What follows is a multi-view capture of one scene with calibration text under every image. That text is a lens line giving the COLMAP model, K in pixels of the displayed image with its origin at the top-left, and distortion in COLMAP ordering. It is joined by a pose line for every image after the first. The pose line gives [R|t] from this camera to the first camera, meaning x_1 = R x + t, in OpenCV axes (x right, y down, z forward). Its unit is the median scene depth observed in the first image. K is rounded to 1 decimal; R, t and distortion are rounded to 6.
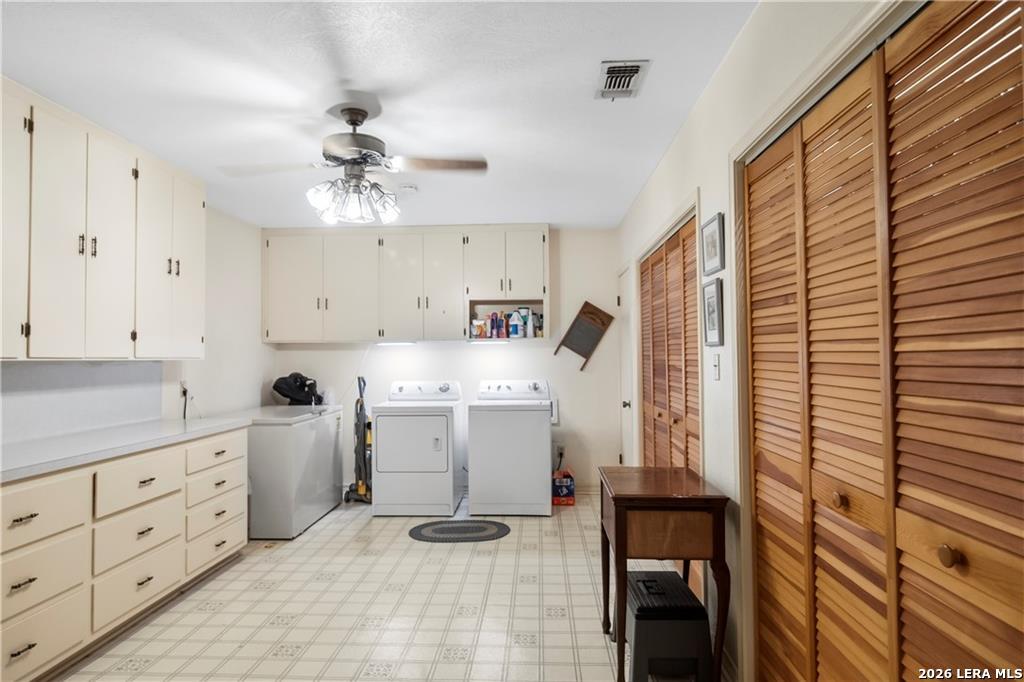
lens RADIAL K [[614.1, 0, 512.0], [0, 614.1, 341.0], [0, 0, 1]] dist [-0.002220, -0.000887]
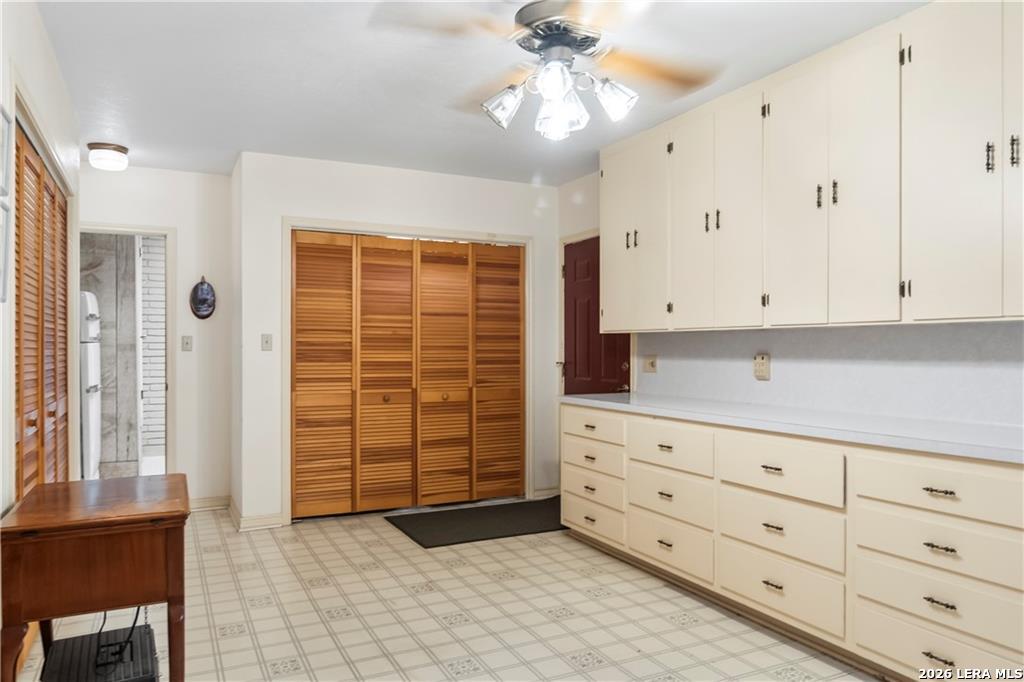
lens RADIAL K [[714.0, 0, 512.0], [0, 714.0, 341.0], [0, 0, 1]] dist [0.000554, 0.000145]
pose [[-0.875410, 0.003632, -0.483367, 0.204575], [0.019213, 0.999443, -0.027285, 0.077083], [0.482999, -0.033172, -0.874992, 1.778061]]
